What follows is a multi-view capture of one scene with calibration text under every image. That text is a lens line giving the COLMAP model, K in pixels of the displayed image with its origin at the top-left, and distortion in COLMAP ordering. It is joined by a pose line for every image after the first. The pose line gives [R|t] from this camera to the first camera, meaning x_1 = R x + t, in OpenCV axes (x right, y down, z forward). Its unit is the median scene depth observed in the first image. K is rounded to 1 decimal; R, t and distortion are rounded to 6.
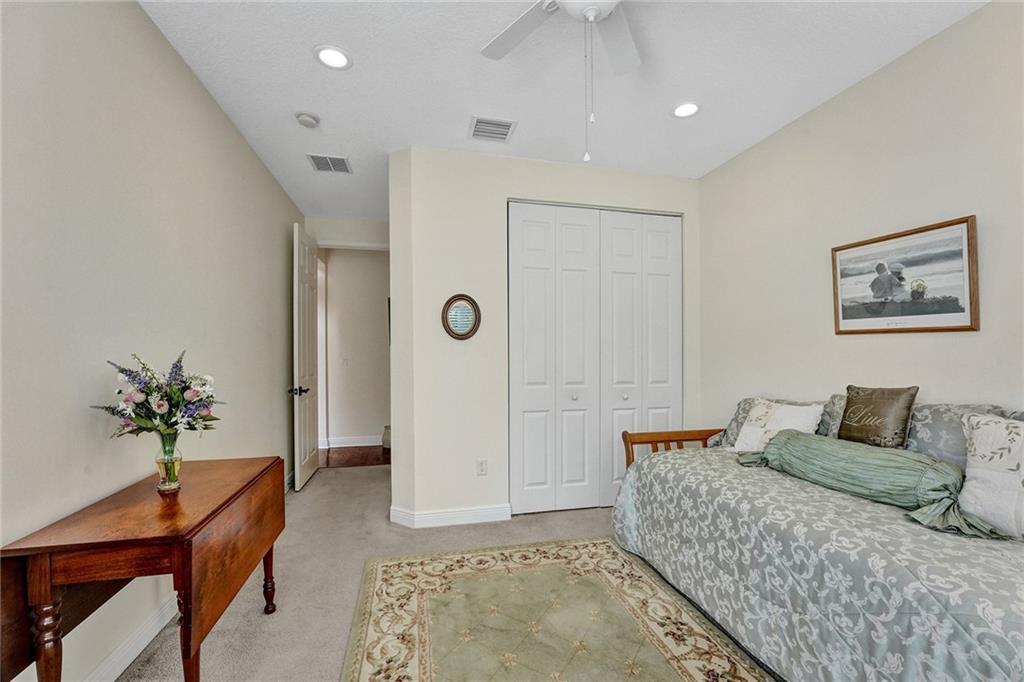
lens RADIAL K [[419.7, 0, 512.4], [0, 419.7, 345.0], [0, 0, 1]] dist [-0.027248, 0.002316]
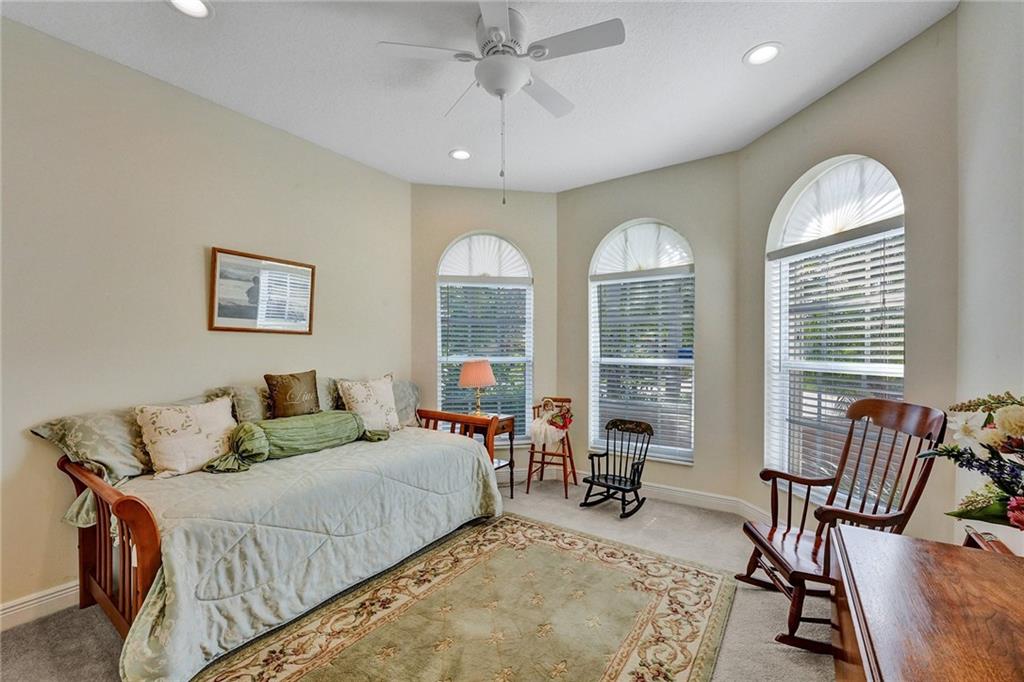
lens RADIAL K [[419.7, 0, 513.0], [0, 419.7, 344.4], [0, 0, 1]] dist [-0.027248, 0.002316]
pose [[-0.667524, 0.002435, 0.744584, -0.532701], [-0.018503, 0.999632, -0.019858, 0.017439], [-0.744358, -0.027033, -0.667233, 1.198958]]
